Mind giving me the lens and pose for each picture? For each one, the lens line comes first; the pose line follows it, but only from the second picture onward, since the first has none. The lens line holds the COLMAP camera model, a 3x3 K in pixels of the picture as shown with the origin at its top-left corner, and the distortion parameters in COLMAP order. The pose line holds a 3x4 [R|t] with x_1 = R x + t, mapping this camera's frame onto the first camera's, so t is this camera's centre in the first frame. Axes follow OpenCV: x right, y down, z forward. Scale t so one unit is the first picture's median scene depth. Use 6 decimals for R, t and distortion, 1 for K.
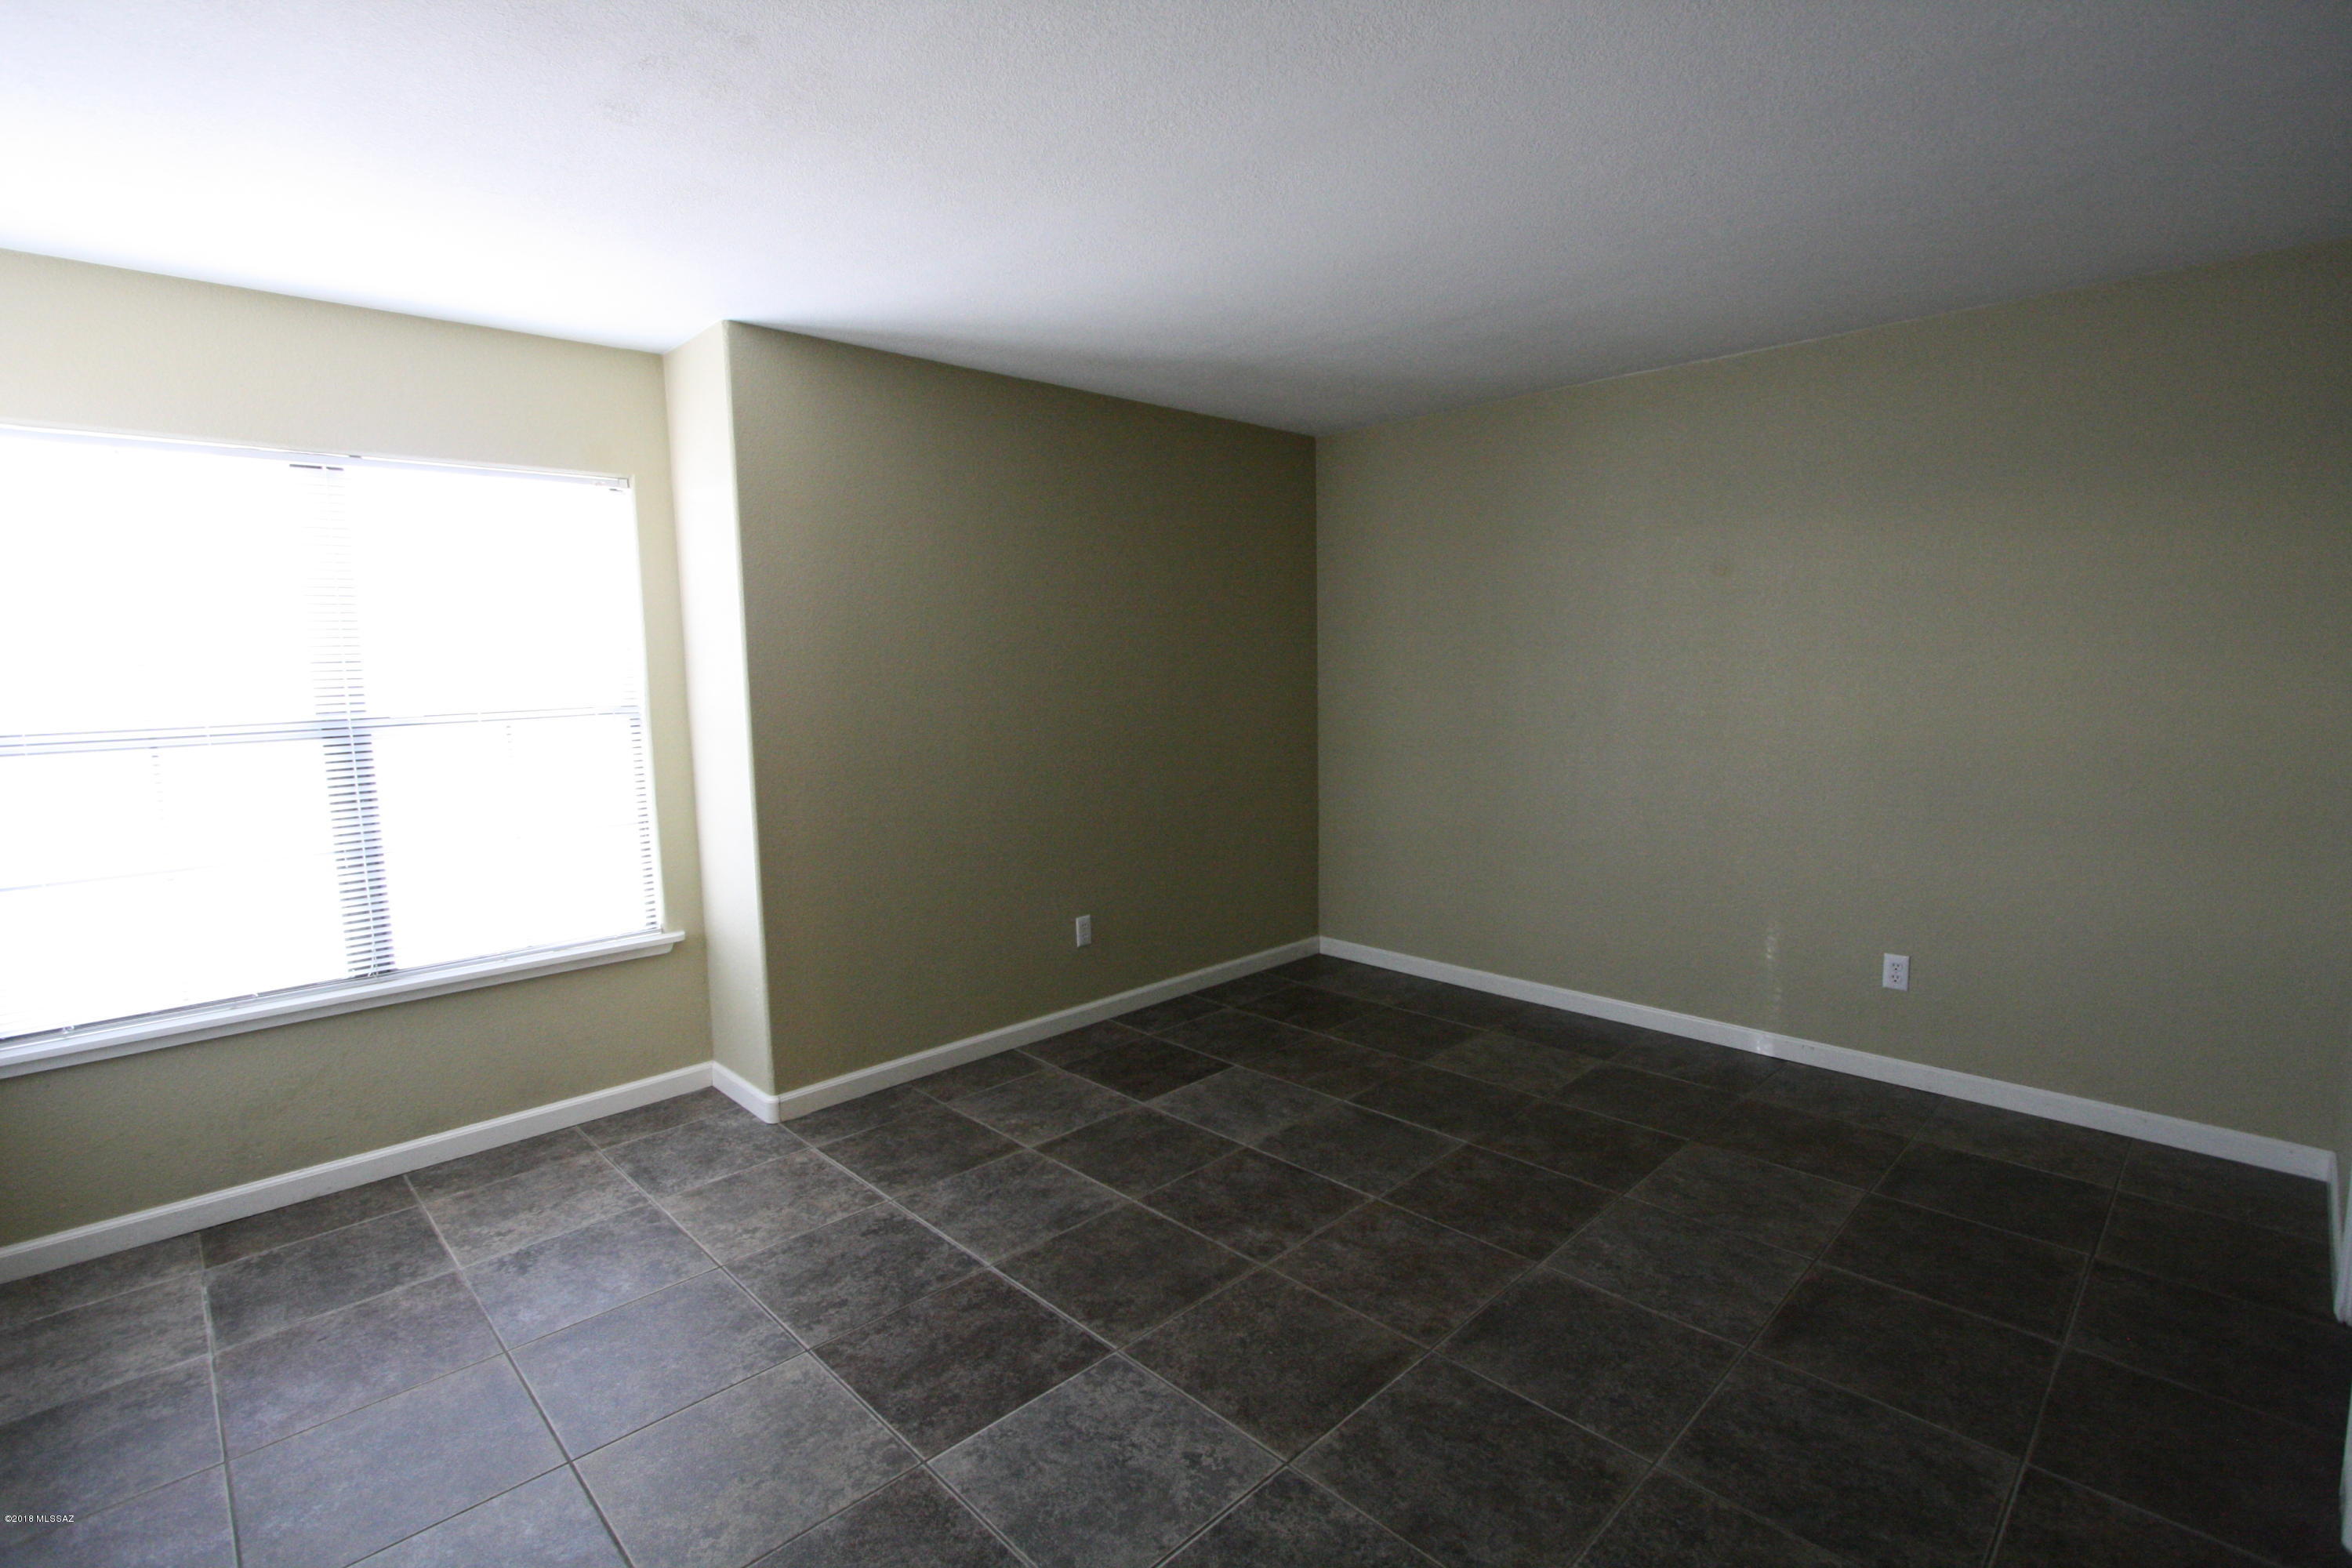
lens RADIAL K [[1092.8, 0, 1162.9], [0, 1092.8, 787.5], [0, 0, 1]] dist [-0.023078, -0.000107]
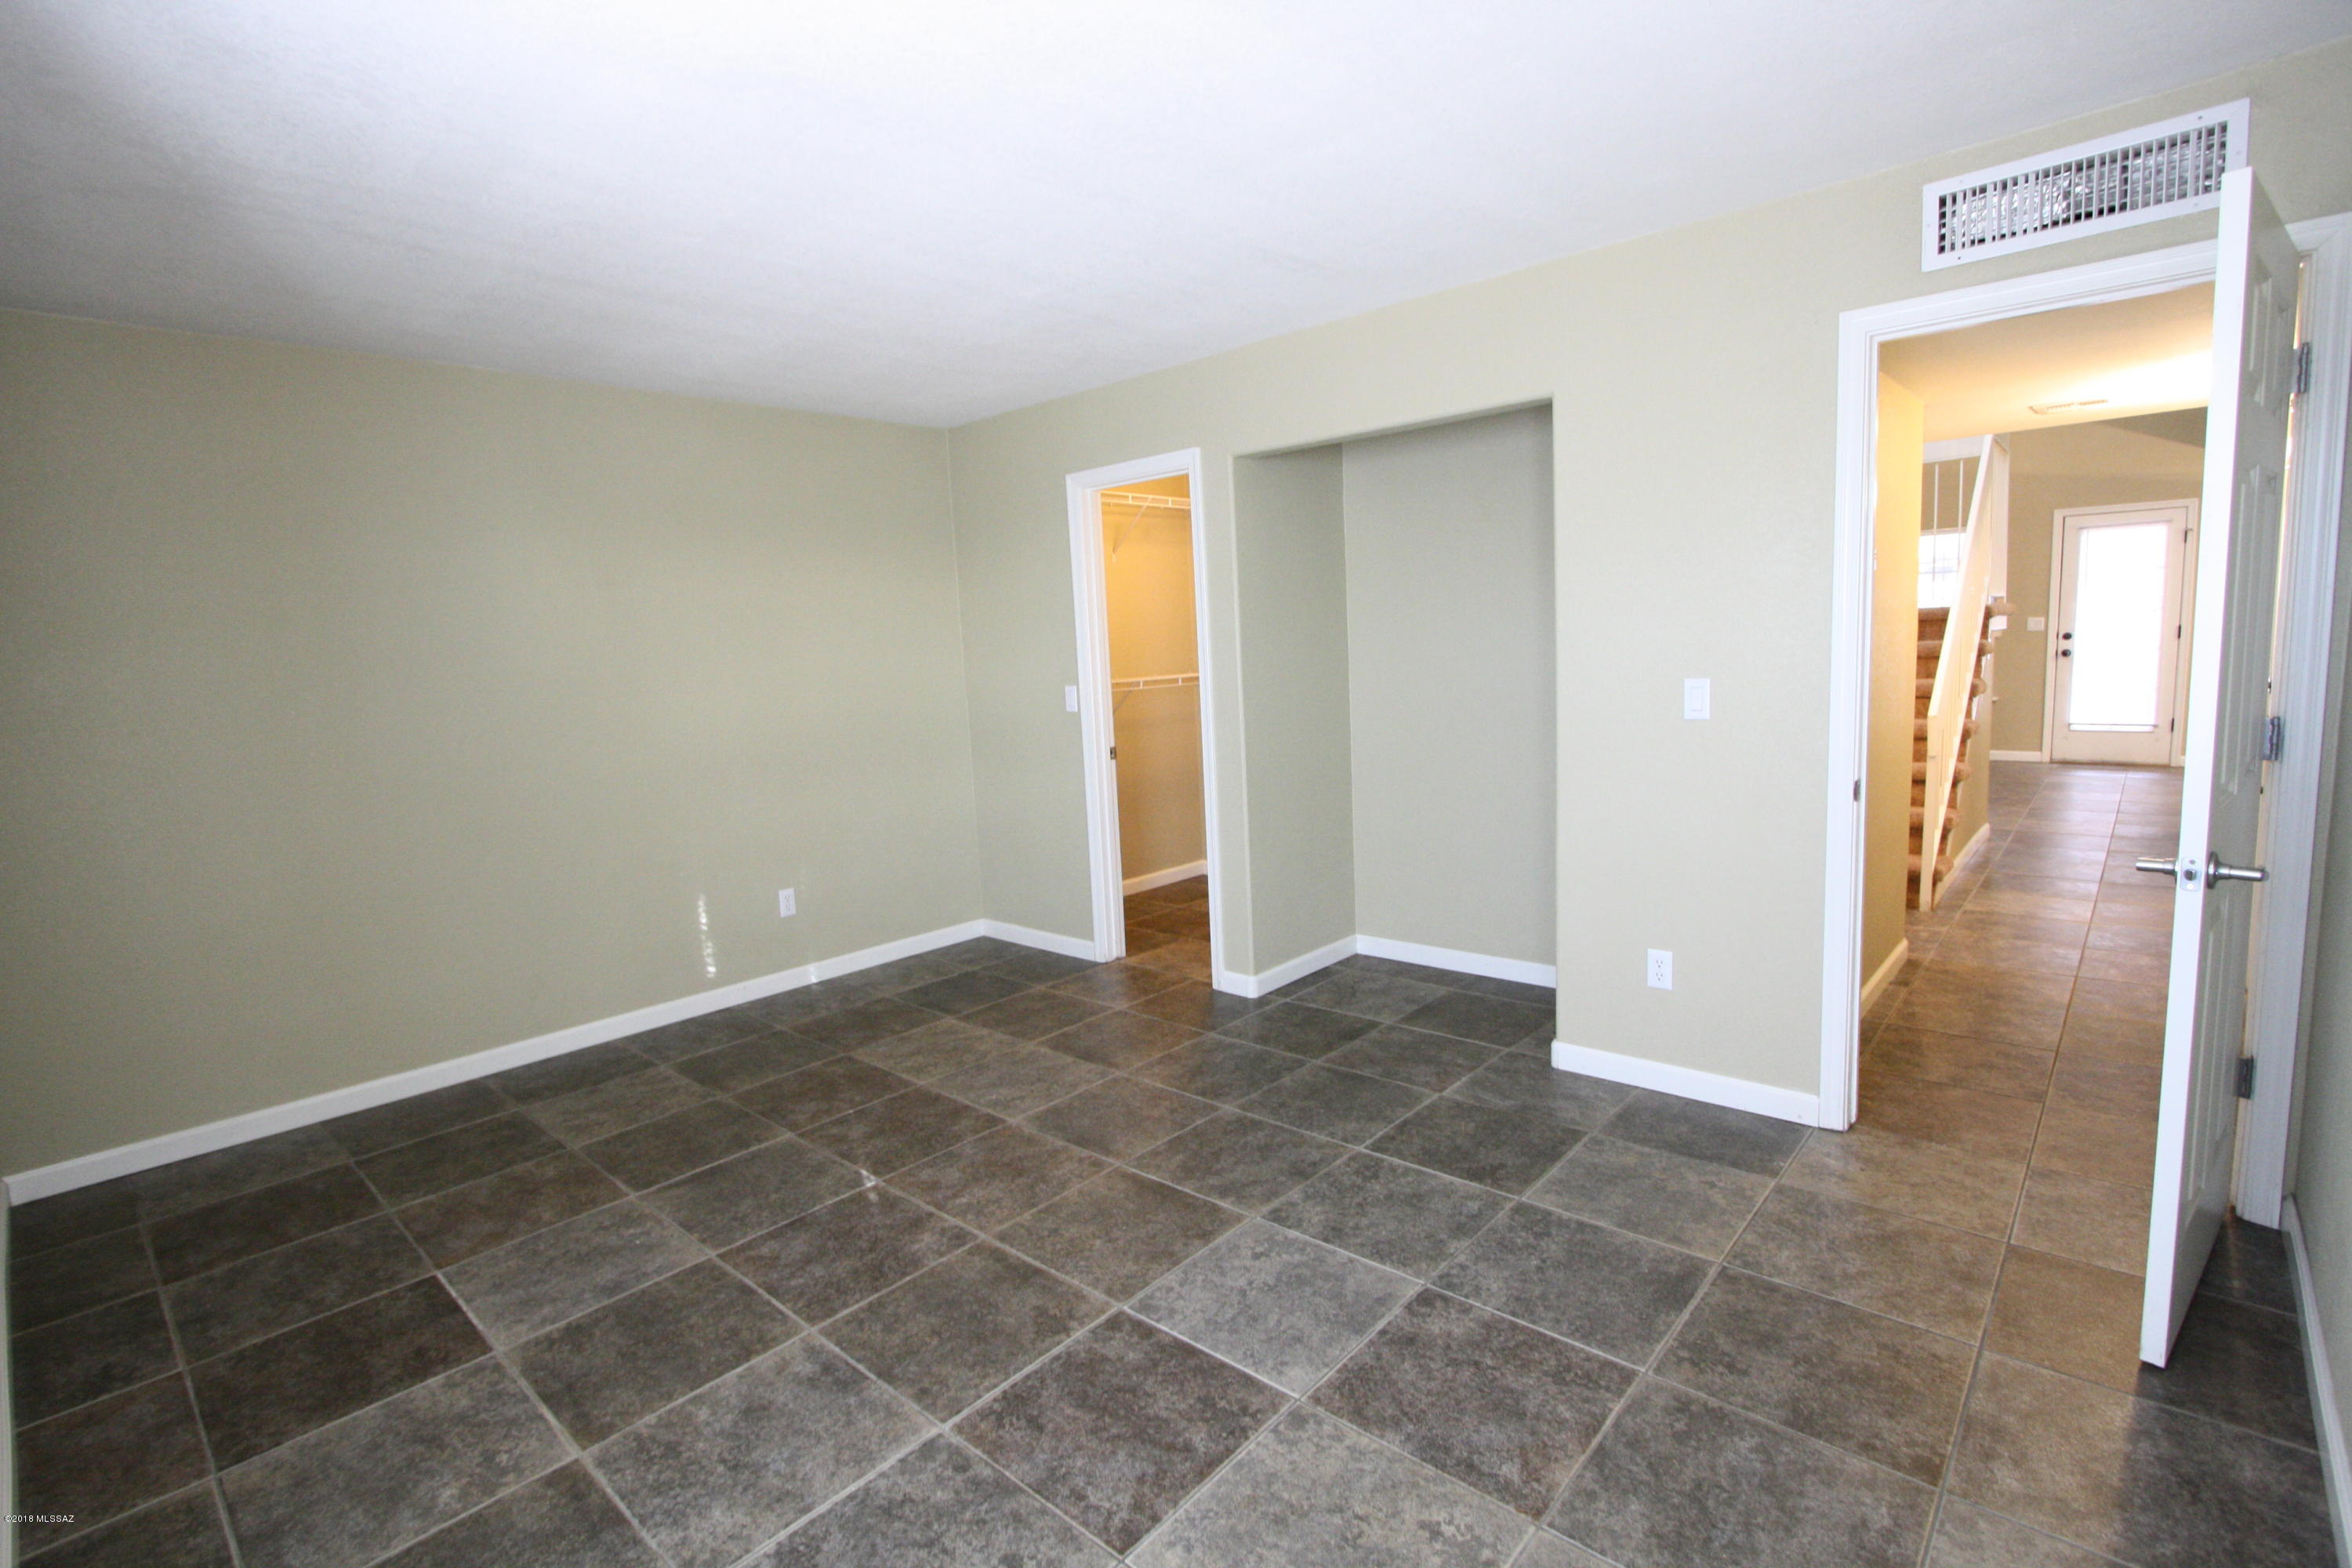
lens RADIAL K [[1092.8, 0, 1162.9], [0, 1092.8, 787.5], [0, 0, 1]] dist [-0.023078, -0.000107]
pose [[-0.065857, -0.109690, 0.991782, -0.809368], [0.162656, 0.979465, 0.119129, -0.060894], [-0.984483, 0.169164, -0.046663, 0.745416]]
